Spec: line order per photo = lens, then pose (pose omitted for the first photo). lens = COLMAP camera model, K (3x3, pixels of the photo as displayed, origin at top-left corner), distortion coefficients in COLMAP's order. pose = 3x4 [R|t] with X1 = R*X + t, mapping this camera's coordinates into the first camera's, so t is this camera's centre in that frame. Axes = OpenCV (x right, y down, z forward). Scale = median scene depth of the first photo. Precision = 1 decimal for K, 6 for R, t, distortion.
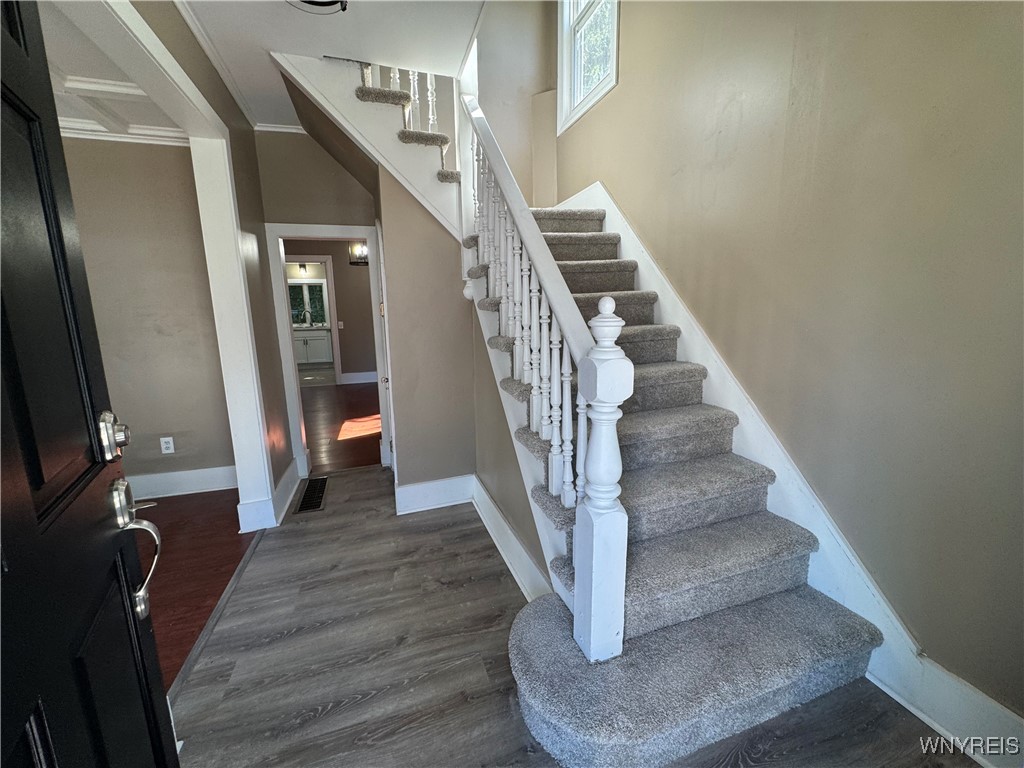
lens RADIAL K [[409.6, 0, 511.4], [0, 409.6, 382.4], [0, 0, 1]] dist [-0.003274, 0.000067]
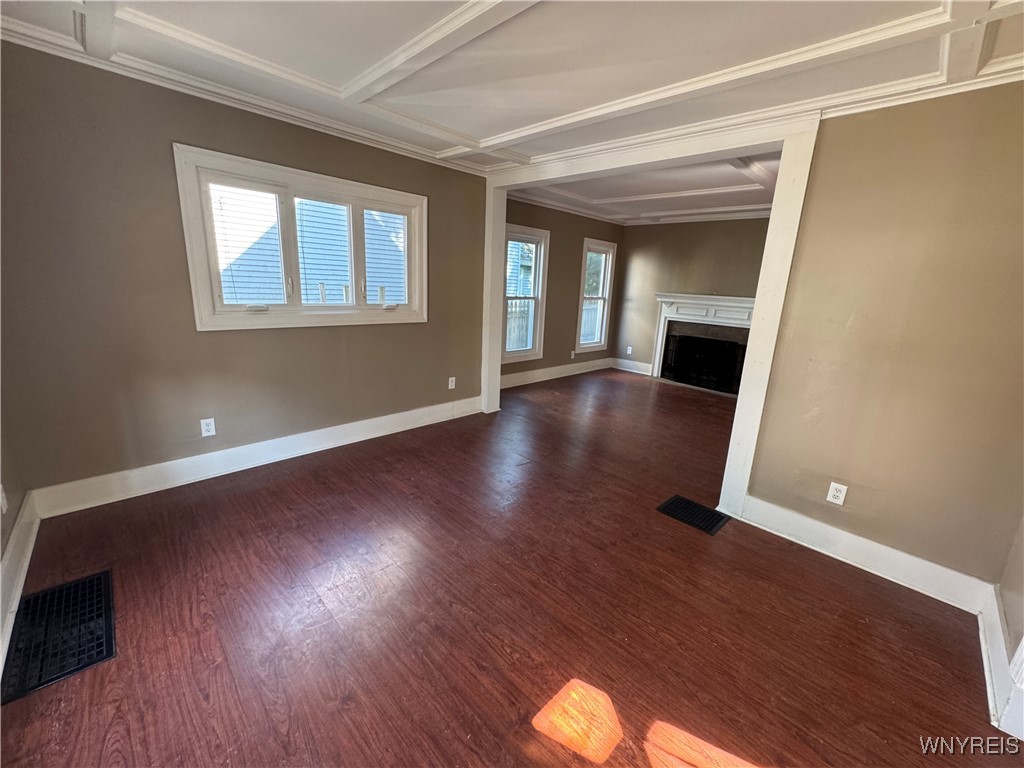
lens RADIAL K [[409.6, 0, 511.4], [0, 409.6, 382.4], [0, 0, 1]] dist [-0.003274, 0.000067]
pose [[0.445868, 0.245458, -0.860786, -0.659917], [-0.213583, 0.963062, 0.163991, -0.067702], [0.869243, 0.110731, 0.481825, 0.050180]]
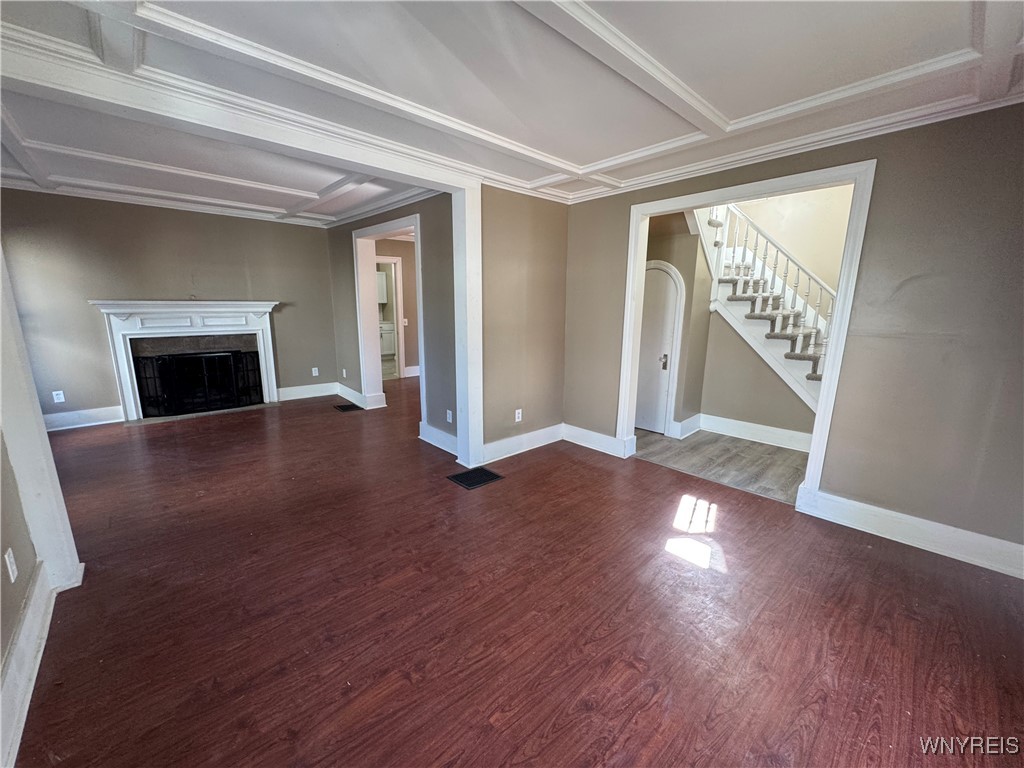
lens RADIAL K [[409.6, 0, 511.4], [0, 409.6, 382.4], [0, 0, 1]] dist [-0.003274, 0.000067]
pose [[0.911842, -0.058382, 0.406369, -1.890010], [0.050966, 0.998278, 0.029058, 0.006104], [-0.407366, -0.005786, 0.913247, -0.300719]]
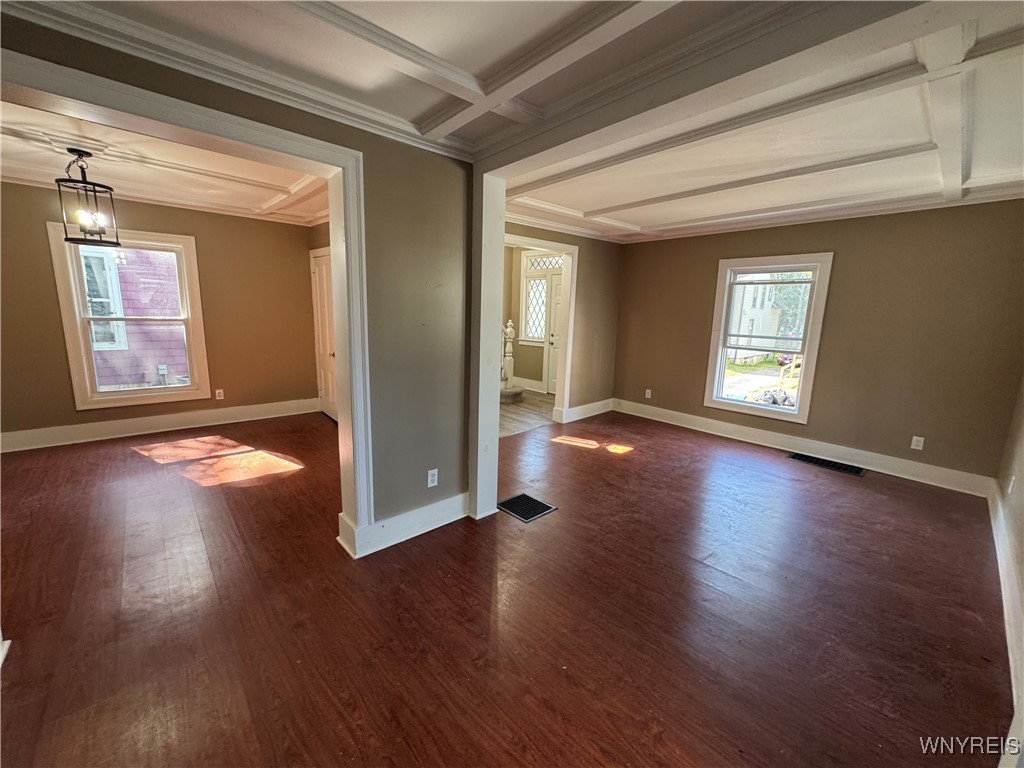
lens RADIAL K [[408.0, 0, 511.9], [0, 408.0, 381.6], [0, 0, 1]] dist [-0.002079, -0.000275]
pose [[-0.402150, -0.153345, 0.902641, -2.600959], [0.141425, 0.963638, 0.226716, -0.342865], [-0.904585, 0.218830, -0.365840, 1.658036]]
